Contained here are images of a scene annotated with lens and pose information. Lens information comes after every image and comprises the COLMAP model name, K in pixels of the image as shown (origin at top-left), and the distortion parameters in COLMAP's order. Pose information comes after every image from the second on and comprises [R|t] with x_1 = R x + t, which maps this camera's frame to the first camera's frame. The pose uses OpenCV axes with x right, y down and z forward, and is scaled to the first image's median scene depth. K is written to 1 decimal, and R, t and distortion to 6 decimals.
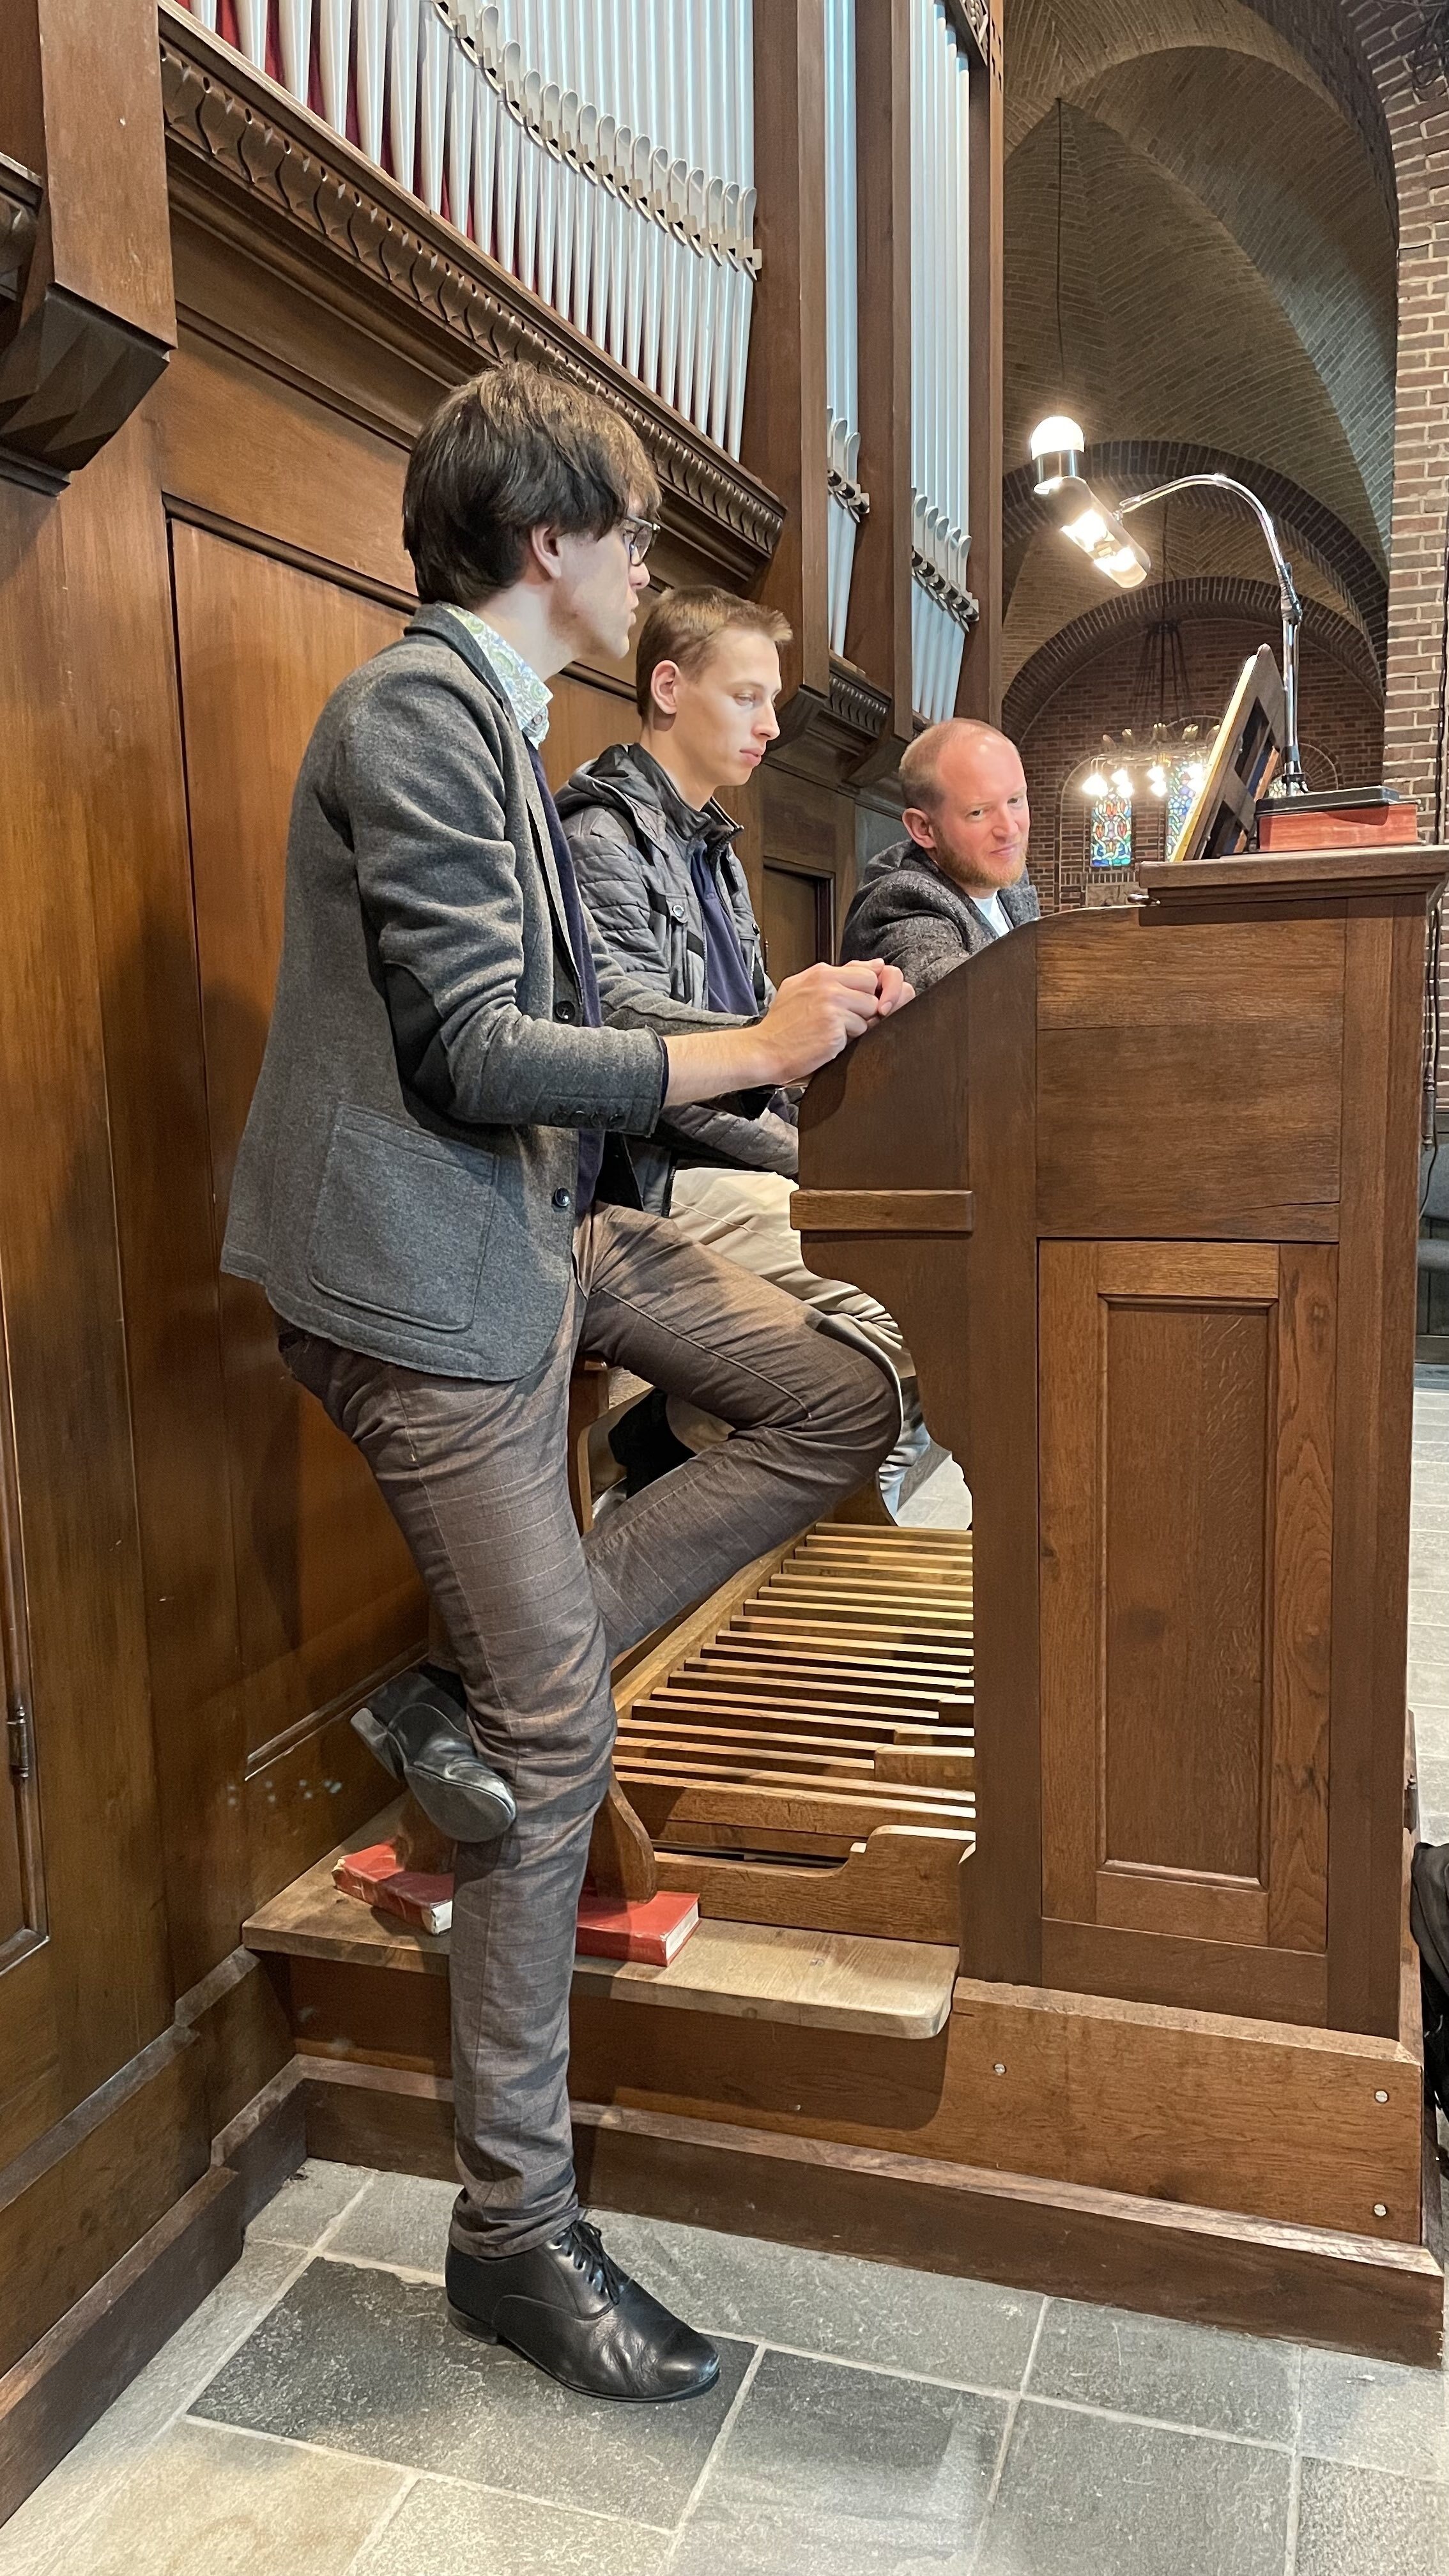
lens RADIAL K [[1937.7, 0, 722.2], [0, 1937.7, 1285.4], [0, 0, 1]] dist [0.081313, -0.104065]
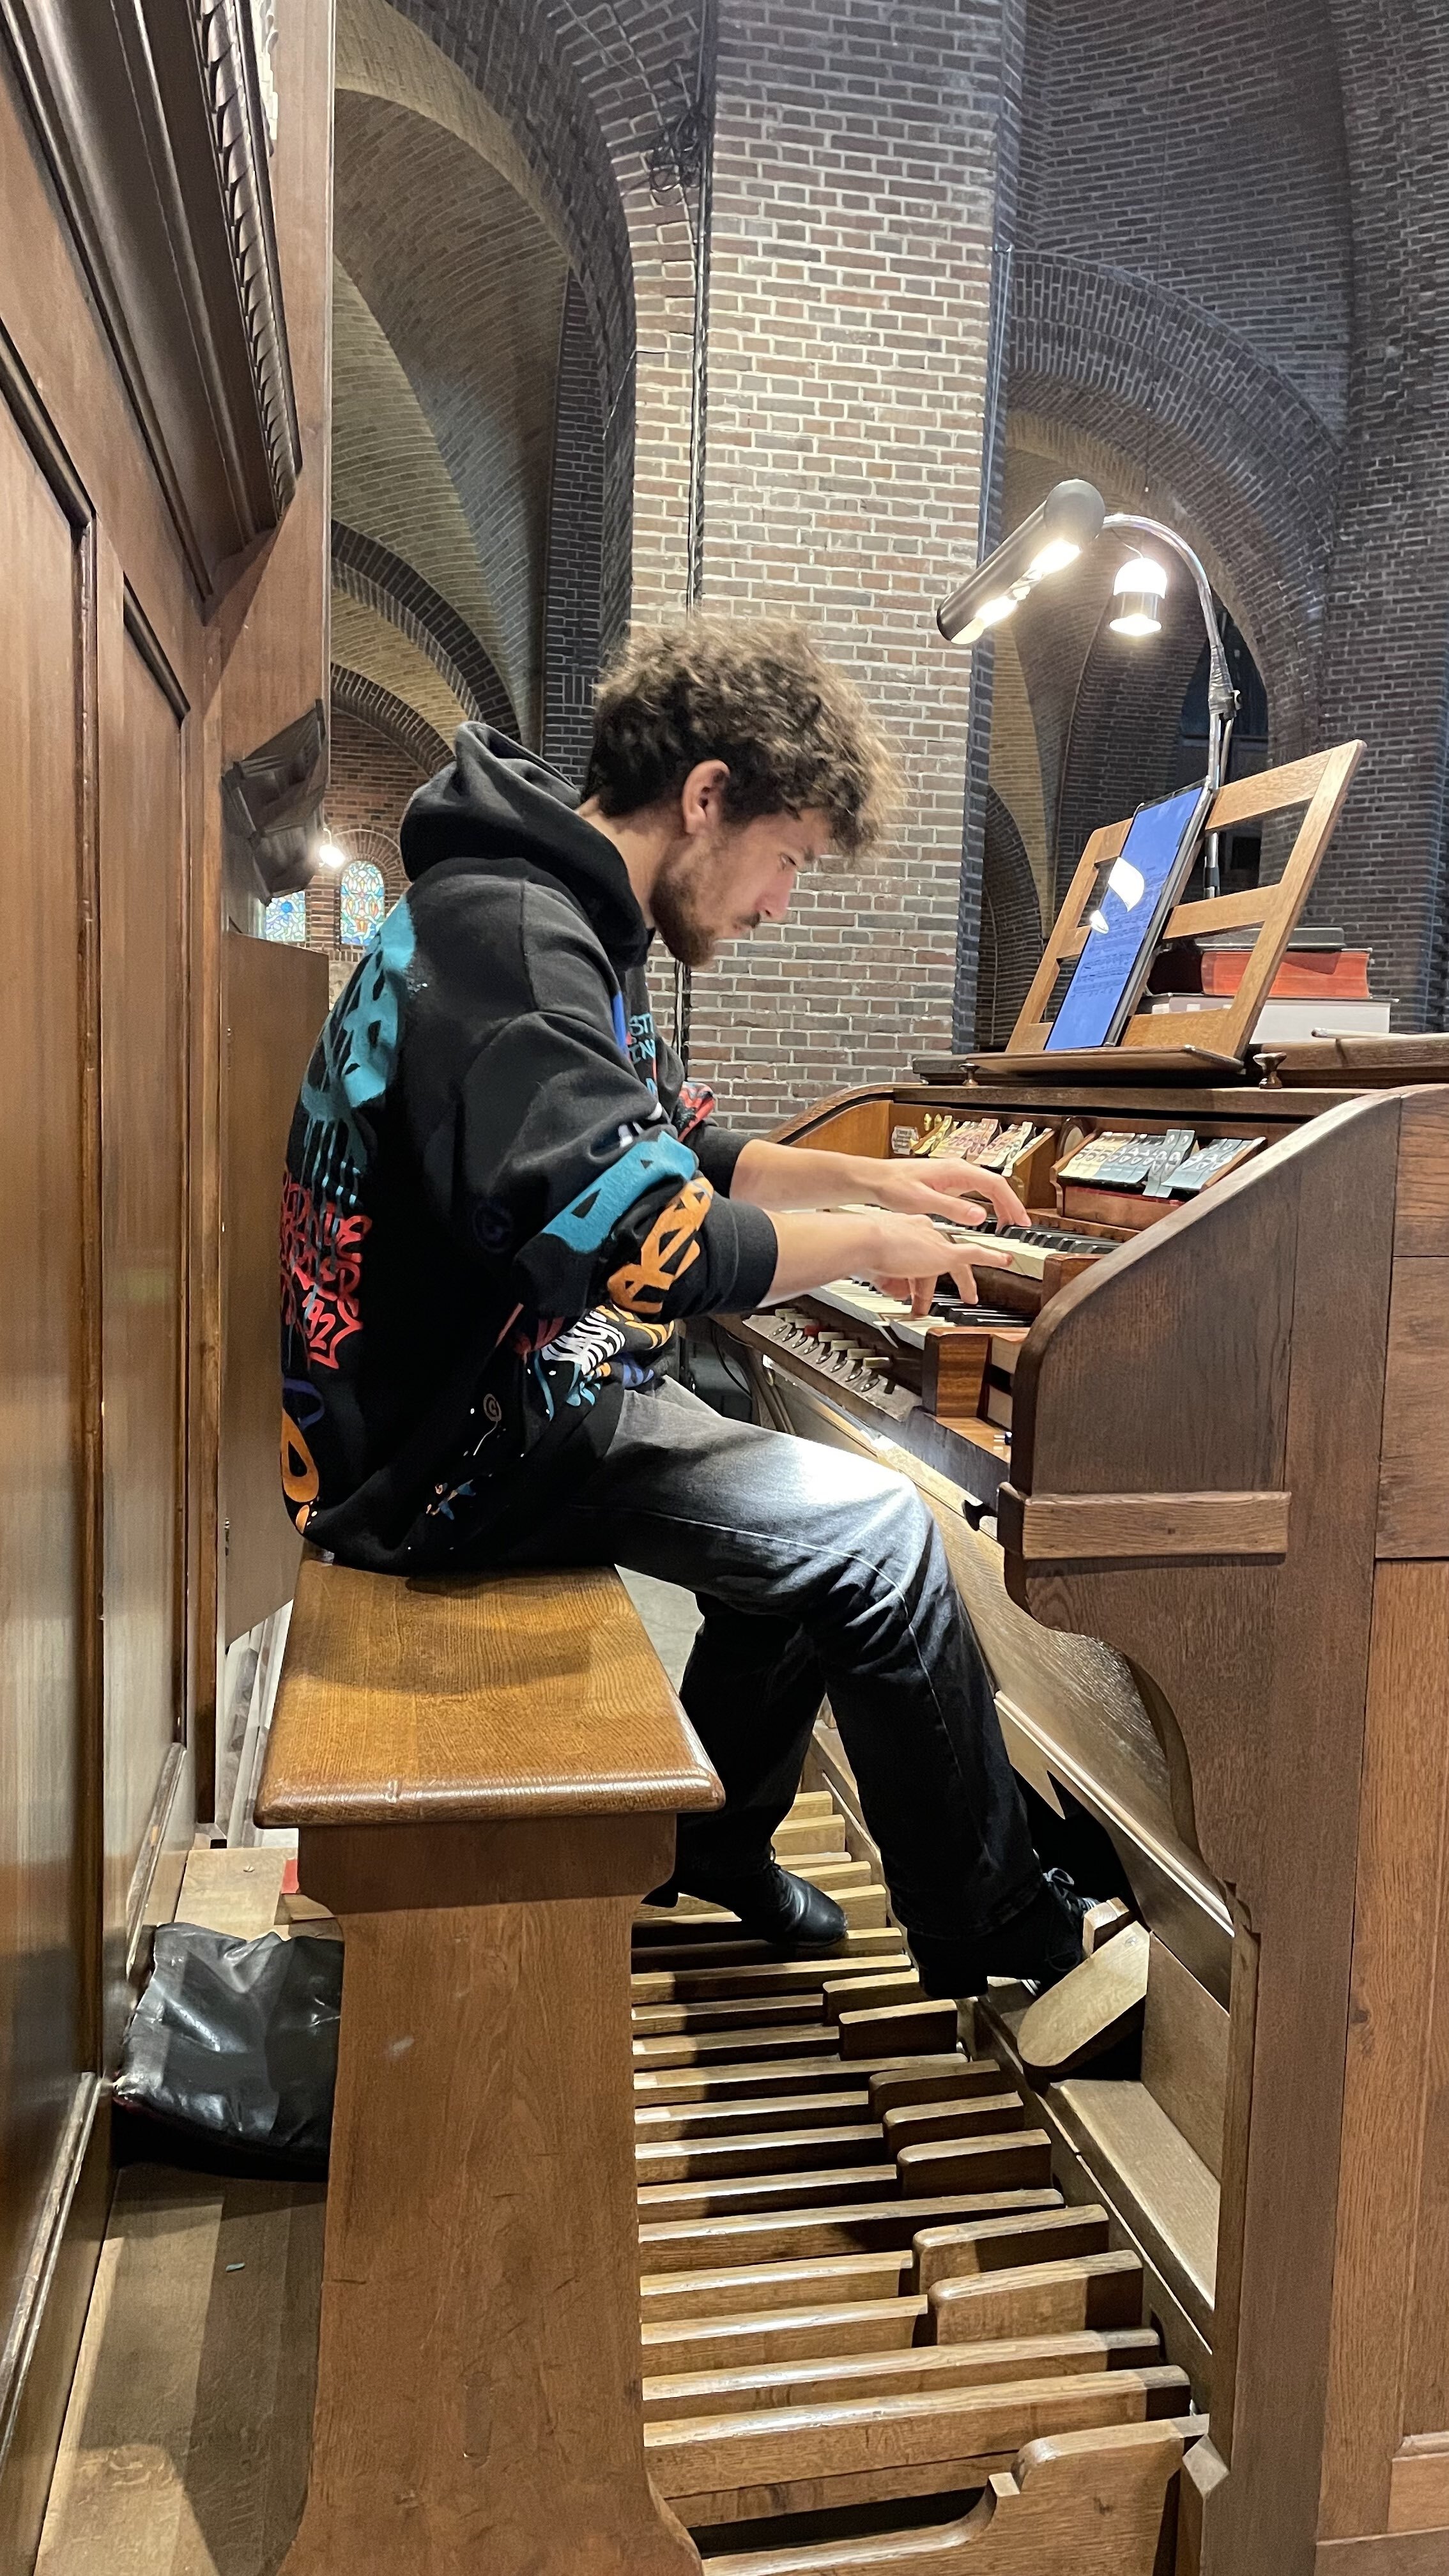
lens RADIAL K [[1937.7, 0, 742.0], [0, 1937.7, 1303.8], [0, 0, 1]] dist [0.081313, -0.104065]
pose [[0.869343, -0.004646, 0.494187, -0.352629], [0.018642, 0.999552, -0.023398, -0.098177], [-0.493857, 0.029553, 0.869041, 0.495386]]
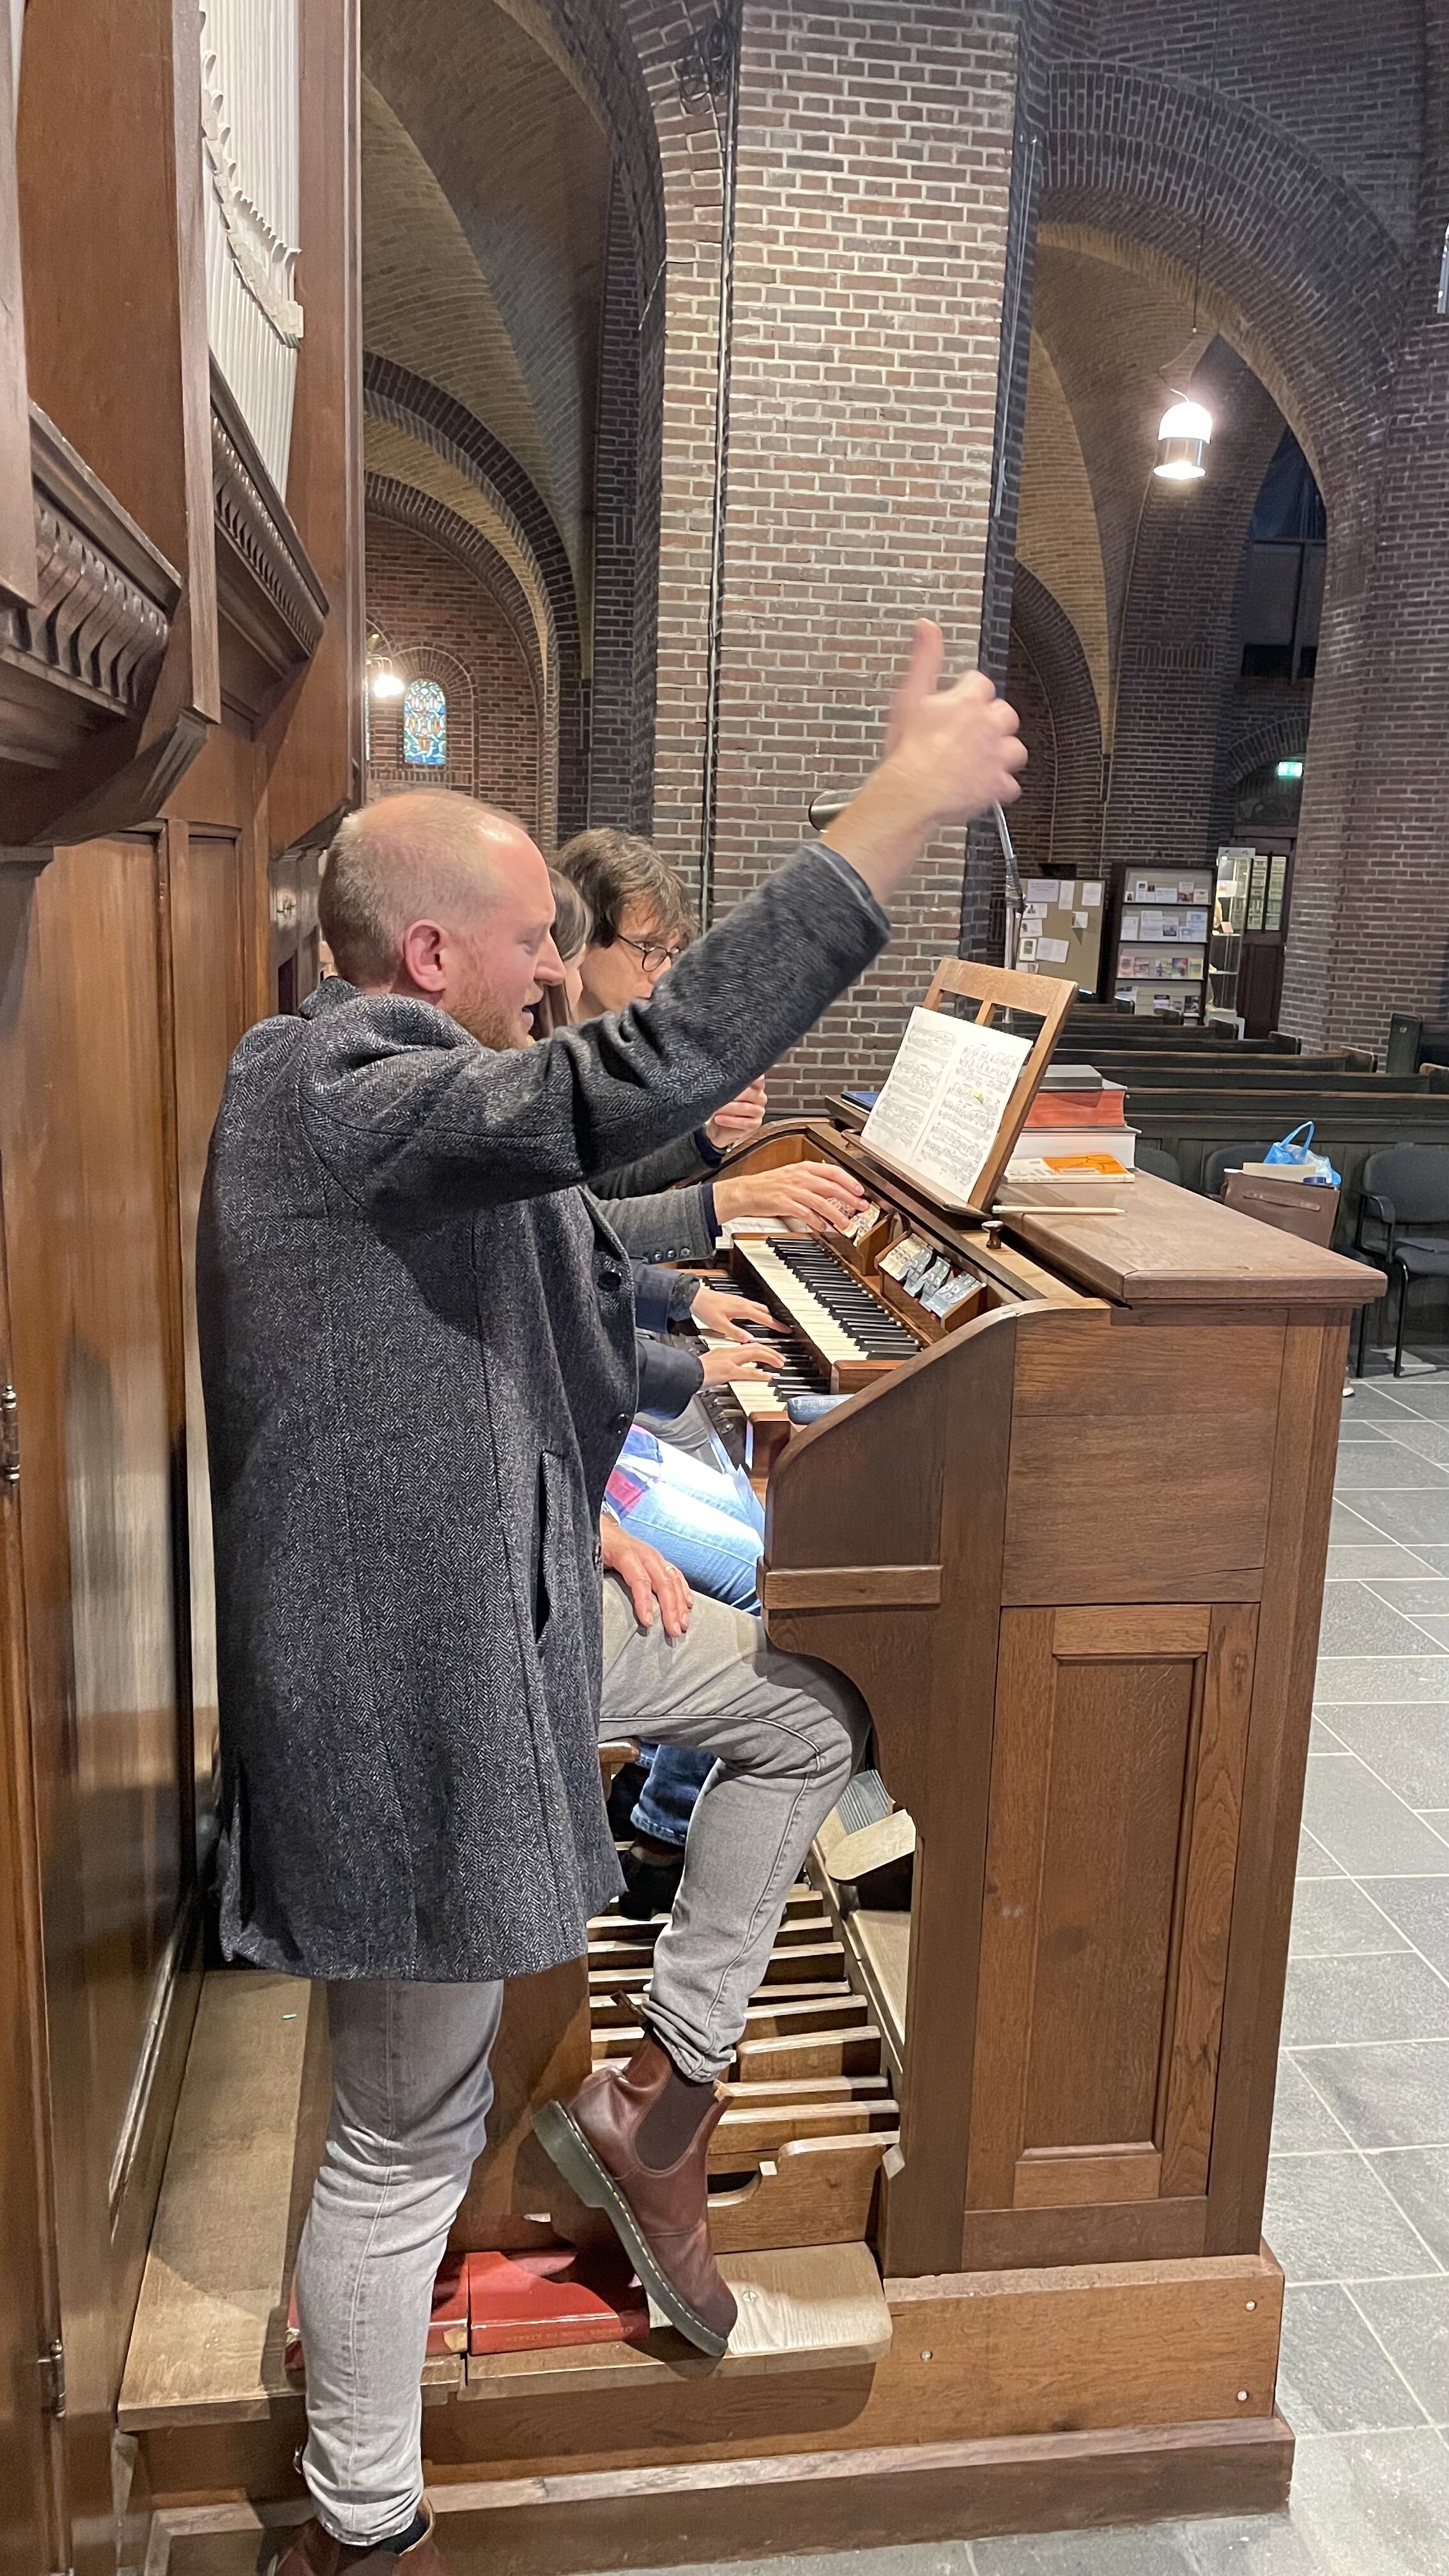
lens RADIAL K [[1937.7, 0, 717.9], [0, 1937.7, 1301.6], [0, 0, 1]] dist [0.081313, -0.104065]
pose [[0.893097, -0.047280, 0.447373, -0.419279], [0.010137, 0.996324, 0.085059, -0.268995], [-0.449751, -0.071430, 0.890293, 0.141650]]
